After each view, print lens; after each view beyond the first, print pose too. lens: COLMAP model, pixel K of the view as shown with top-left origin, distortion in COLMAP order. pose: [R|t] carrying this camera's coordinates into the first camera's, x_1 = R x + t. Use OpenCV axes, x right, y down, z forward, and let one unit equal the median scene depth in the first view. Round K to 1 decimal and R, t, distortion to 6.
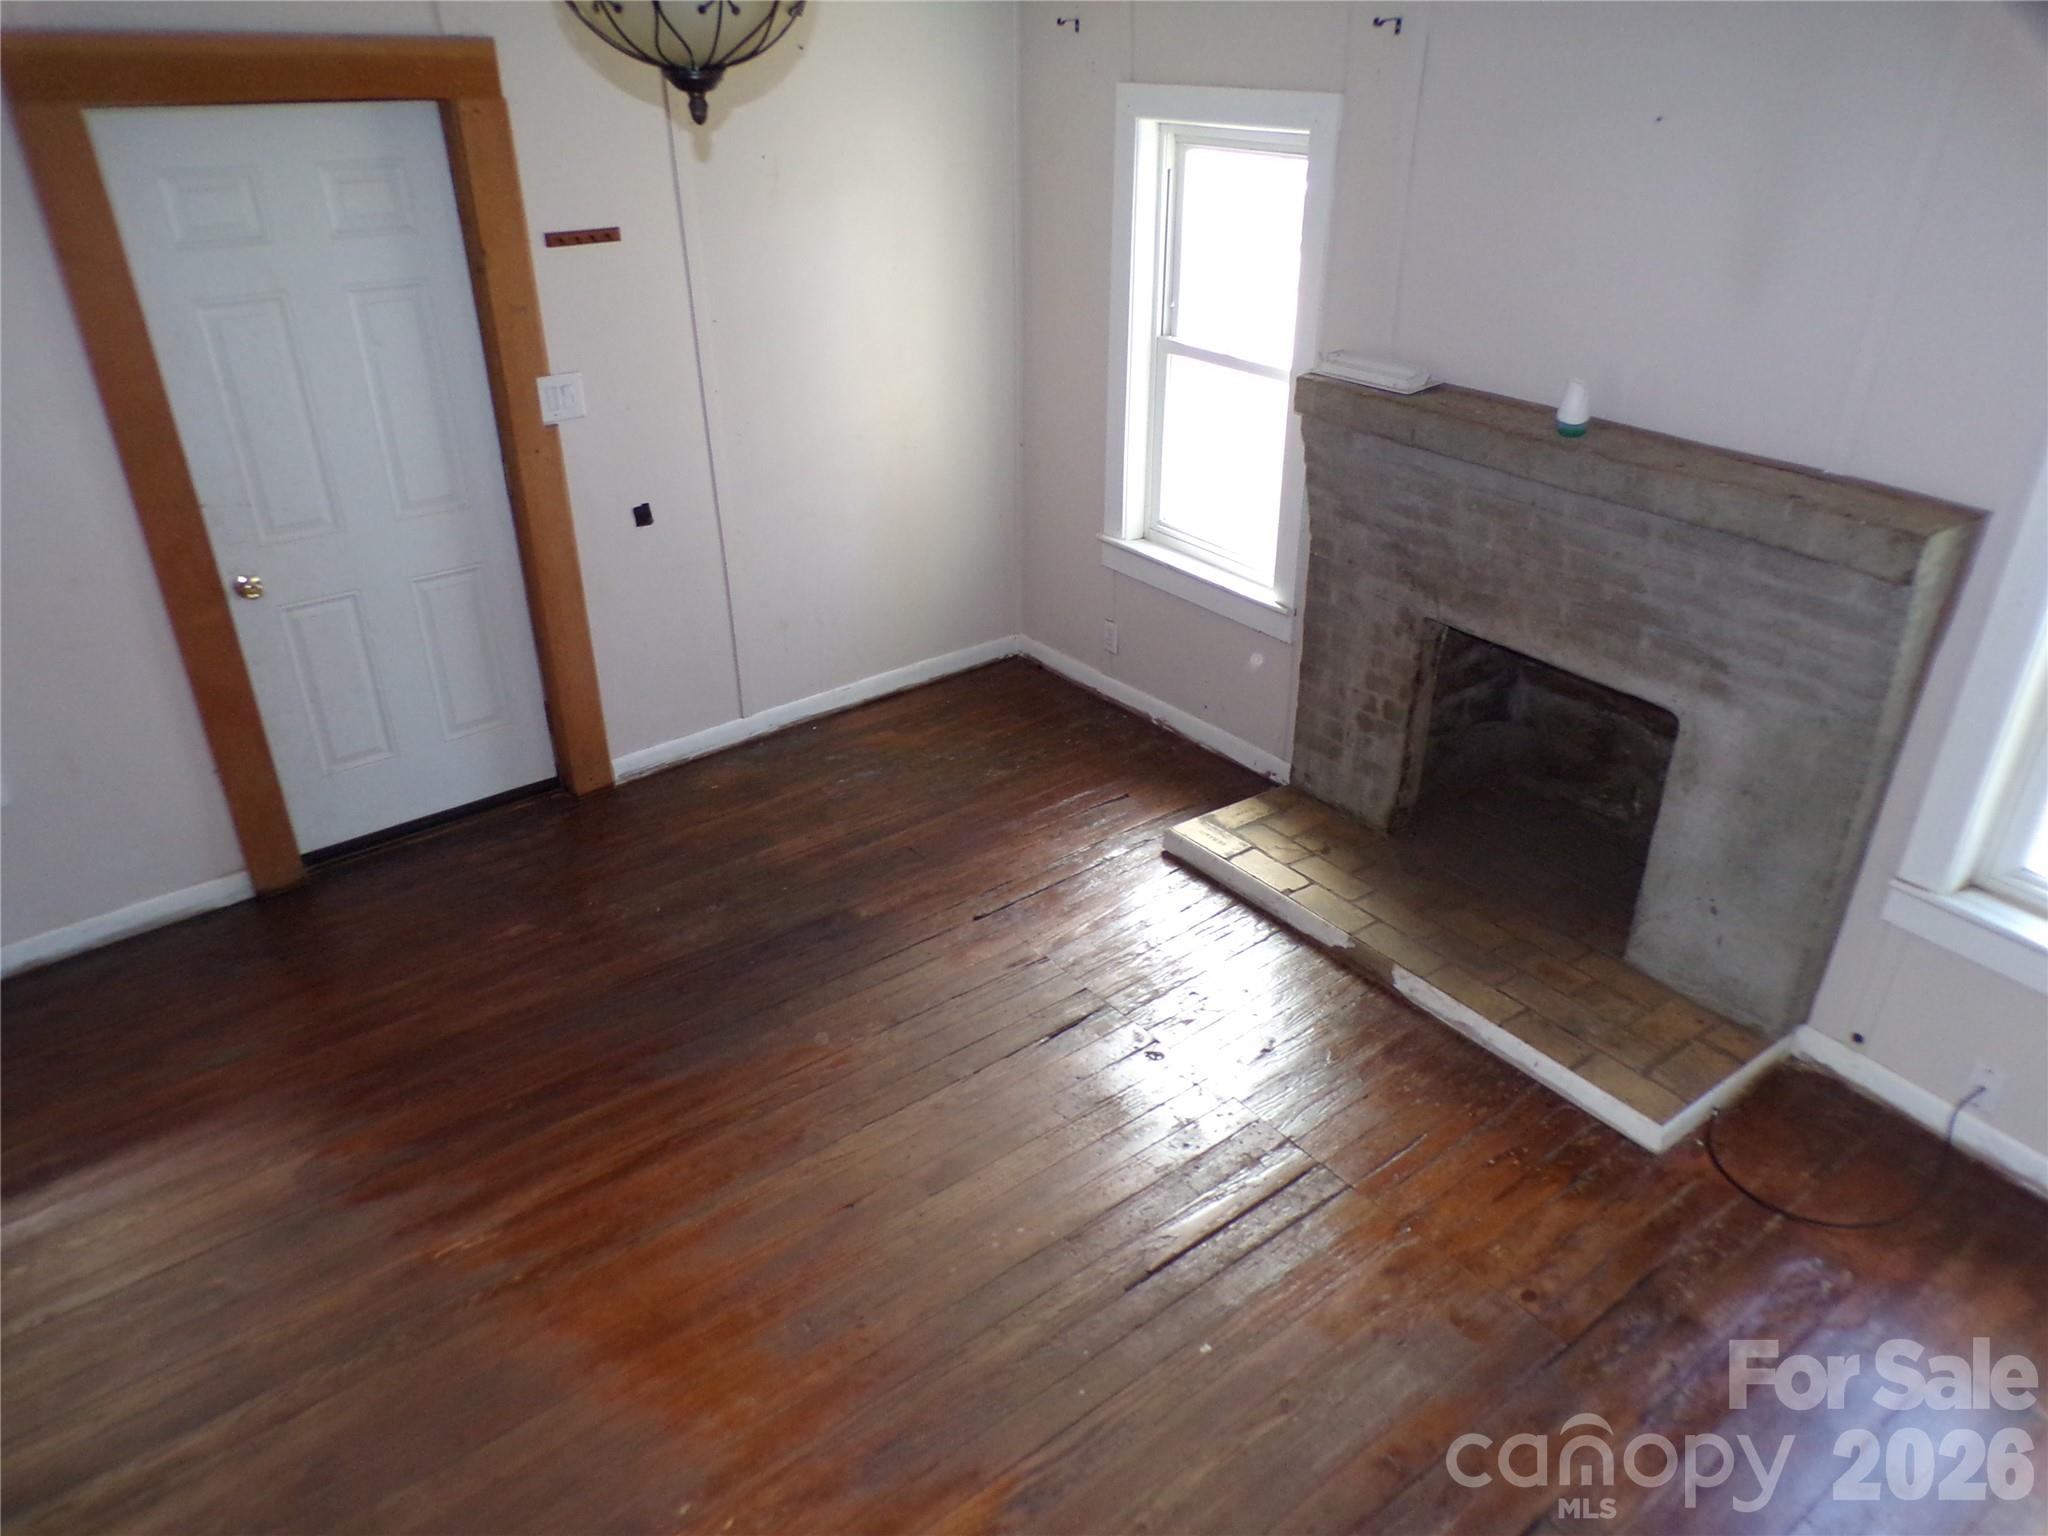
lens RADIAL K [[1384.6, 0, 1021.1], [0, 1384.6, 770.7], [0, 0, 1]] dist [-0.011963, -0.001706]
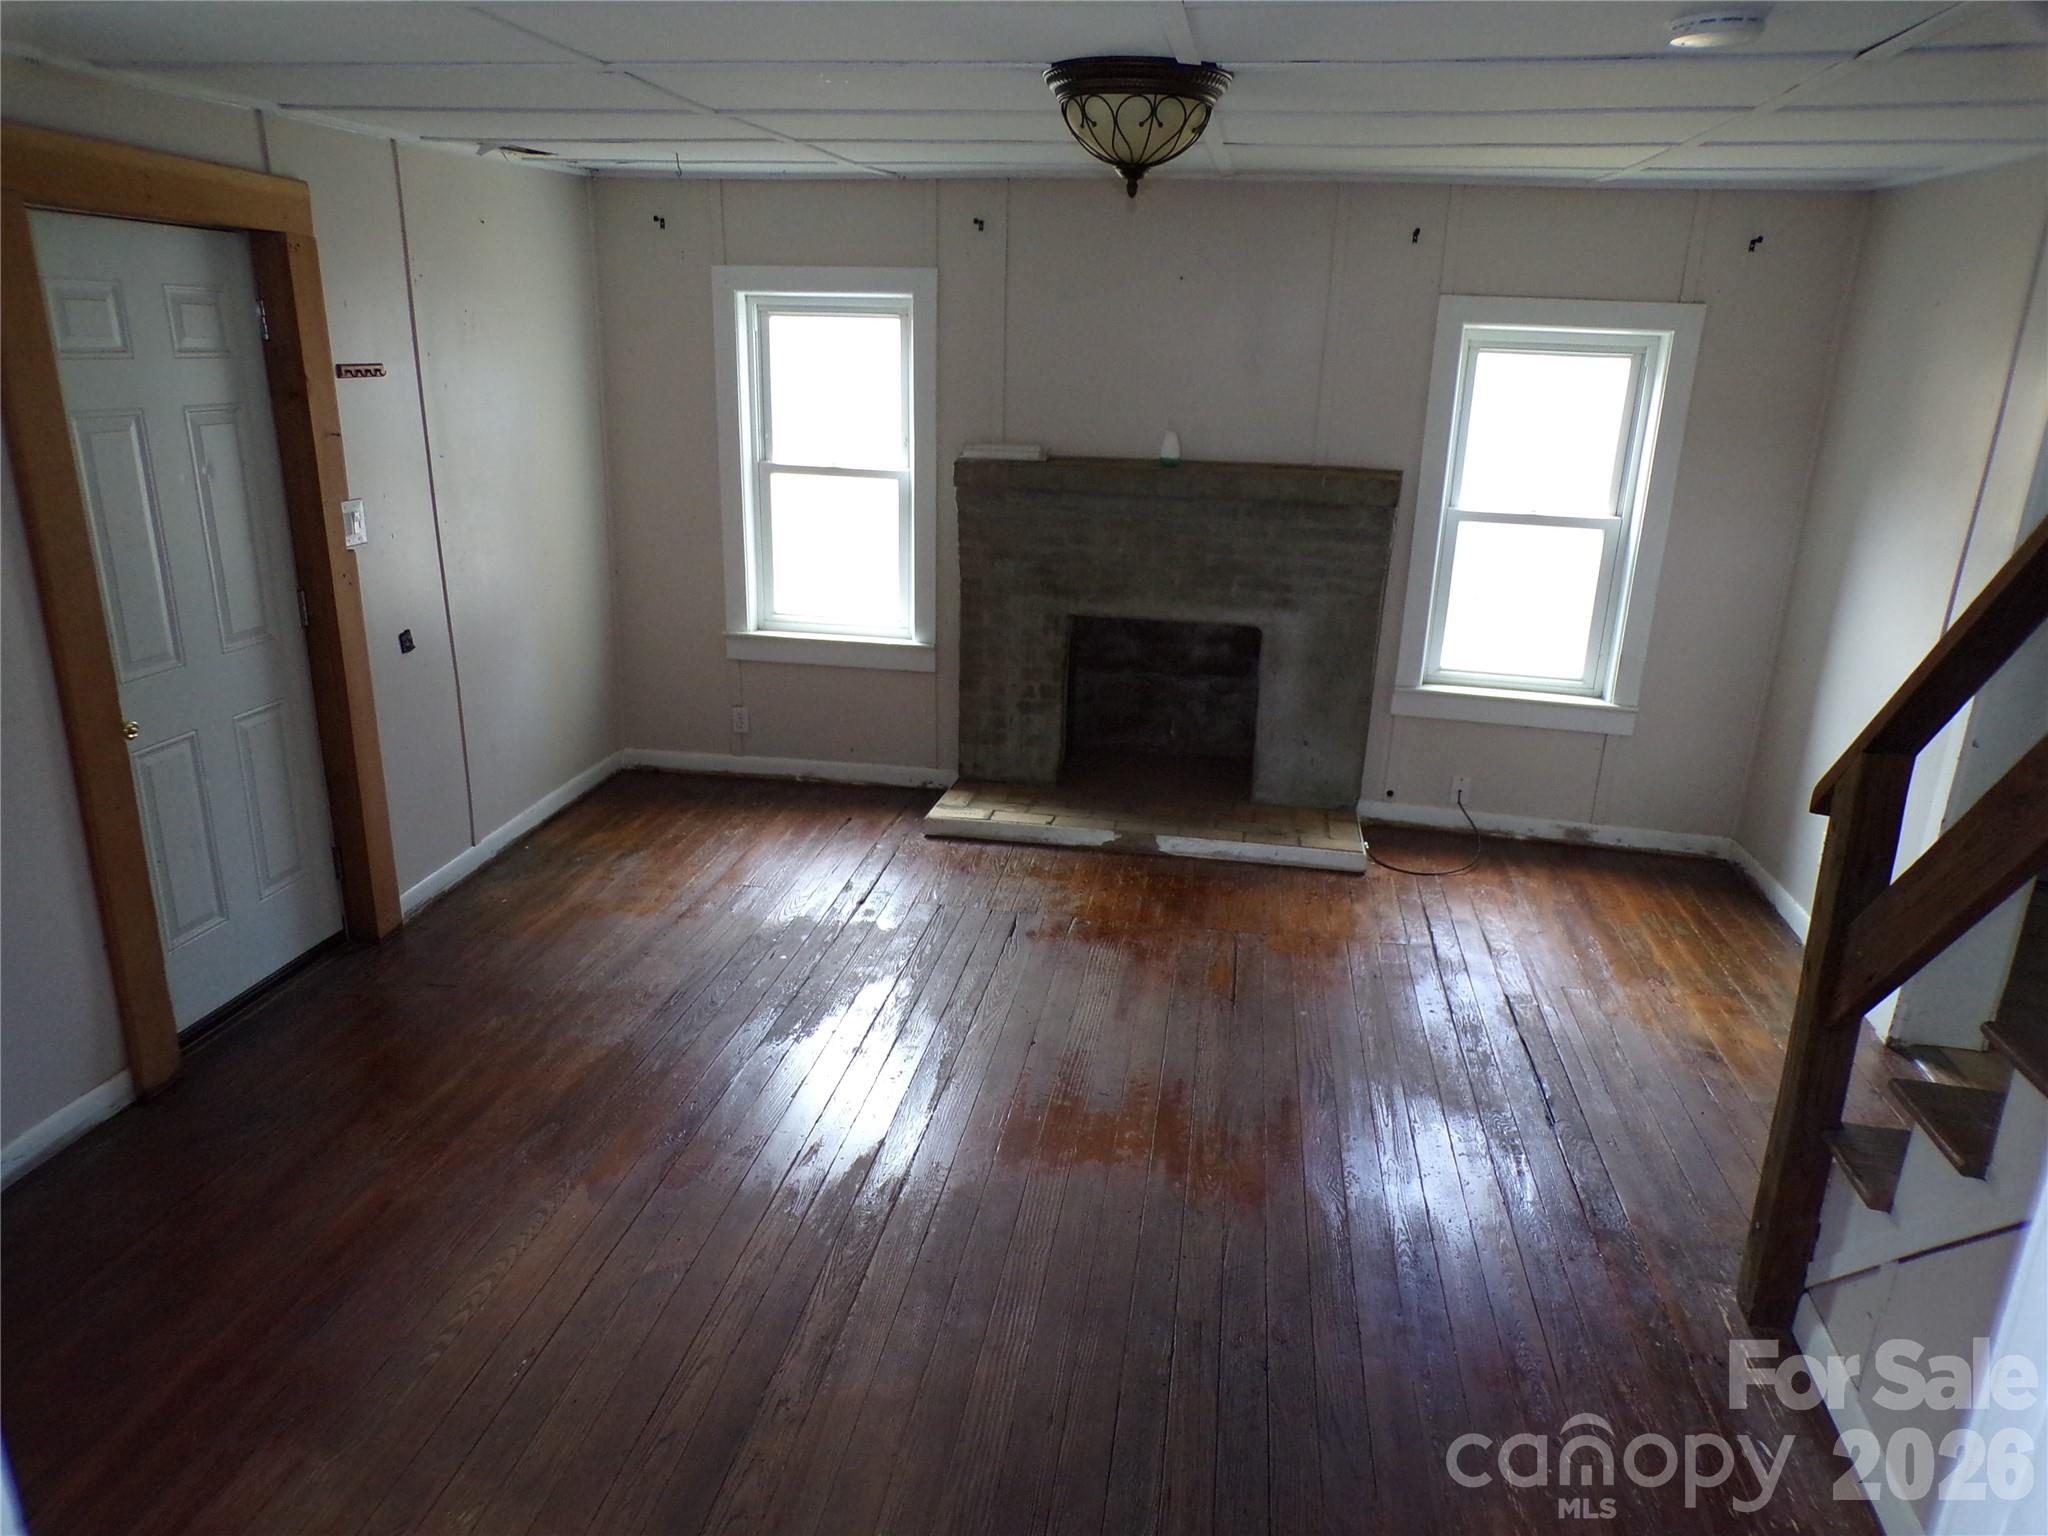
lens RADIAL K [[1384.6, 0, 1021.9], [0, 1384.6, 763.4], [0, 0, 1]] dist [-0.011963, -0.001706]
pose [[0.742601, -0.184432, 0.643839, -0.664279], [0.297483, 0.952130, -0.070371, 0.117060], [-0.600040, 0.243789, 0.761918, -0.022892]]
